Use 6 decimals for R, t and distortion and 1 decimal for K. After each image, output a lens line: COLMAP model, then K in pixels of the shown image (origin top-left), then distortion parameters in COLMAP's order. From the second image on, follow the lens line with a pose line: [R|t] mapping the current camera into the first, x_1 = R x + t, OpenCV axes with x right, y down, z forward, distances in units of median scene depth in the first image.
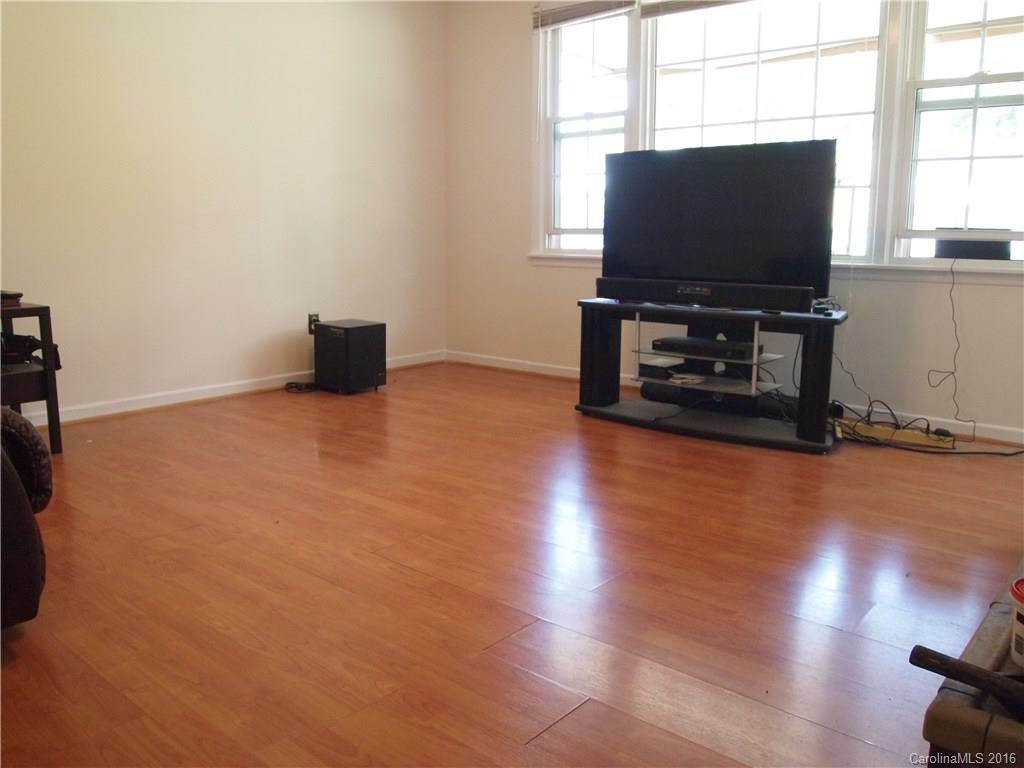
lens RADIAL K [[826.4, 0, 478.2], [0, 826.4, 355.1], [0, 0, 1]] dist [-0.006034, 0.004662]
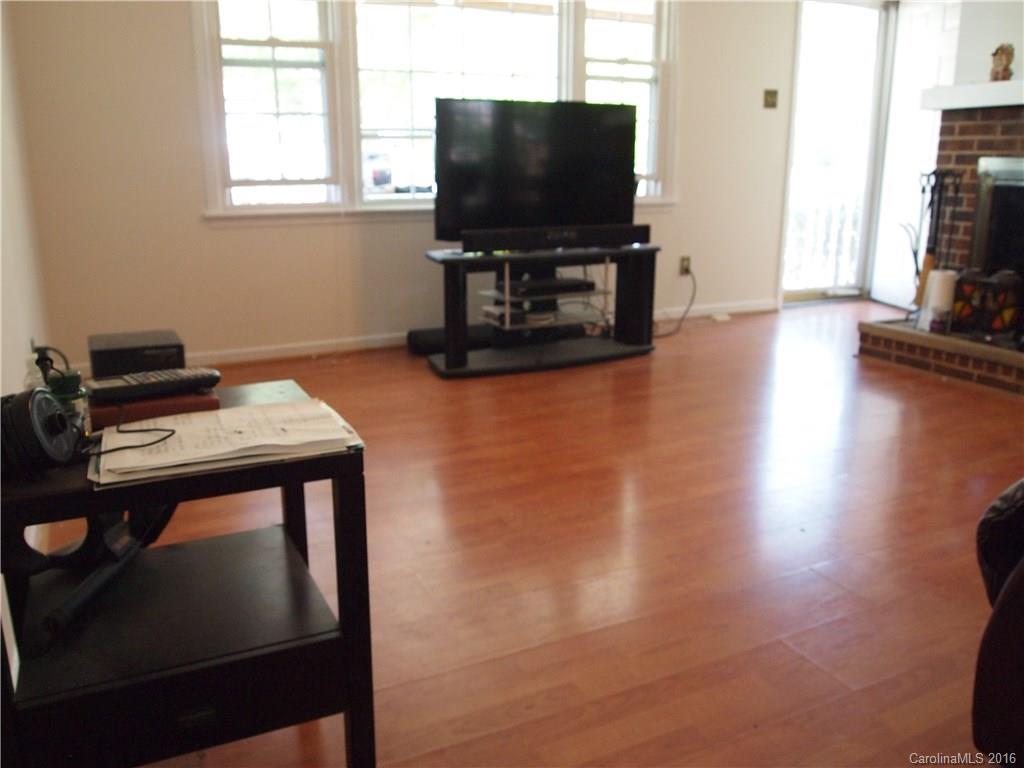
lens RADIAL K [[826.4, 0, 478.2], [0, 826.4, 355.1], [0, 0, 1]] dist [-0.006034, 0.004662]
pose [[0.383790, -0.200059, 0.901489, -0.720839], [0.146710, 0.977060, 0.154371, -0.098142], [-0.911692, 0.073012, 0.404336, 0.609064]]
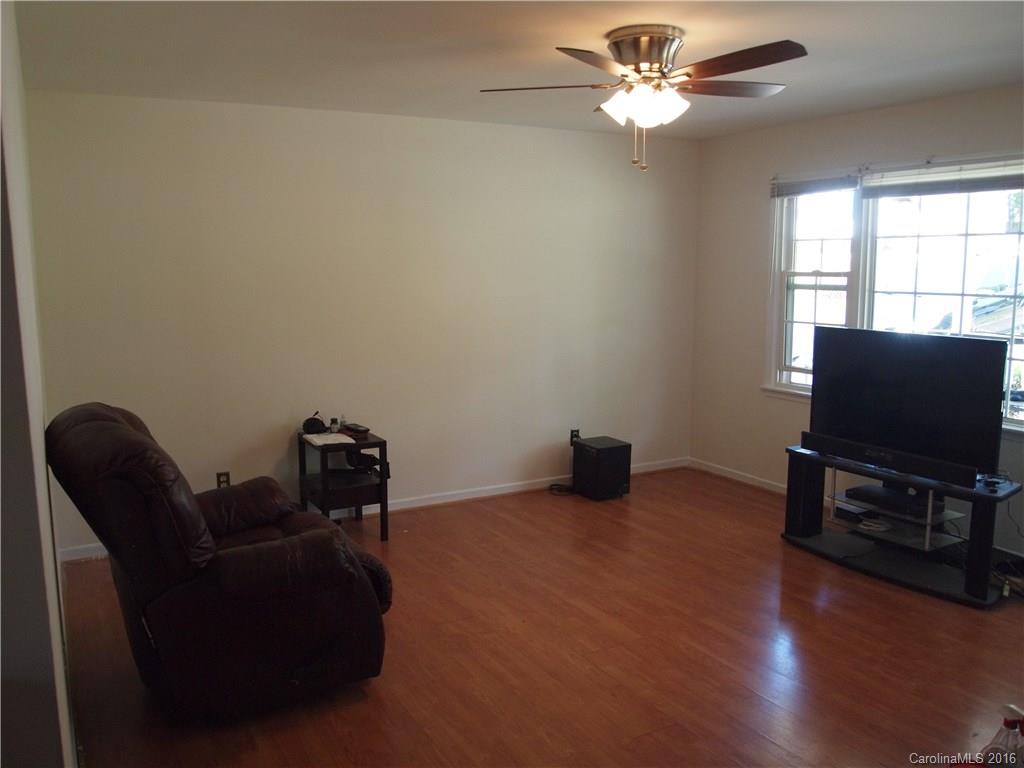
lens RADIAL K [[831.2, 0, 512.0], [0, 831.2, 384.0], [0, 0, 1]] dist [-0.008589, -0.005009]
pose [[0.952009, 0.047188, -0.302410, 0.104007], [-0.050007, 0.998748, -0.001582, -0.137652], [0.301957, 0.016629, 0.953177, -0.268120]]
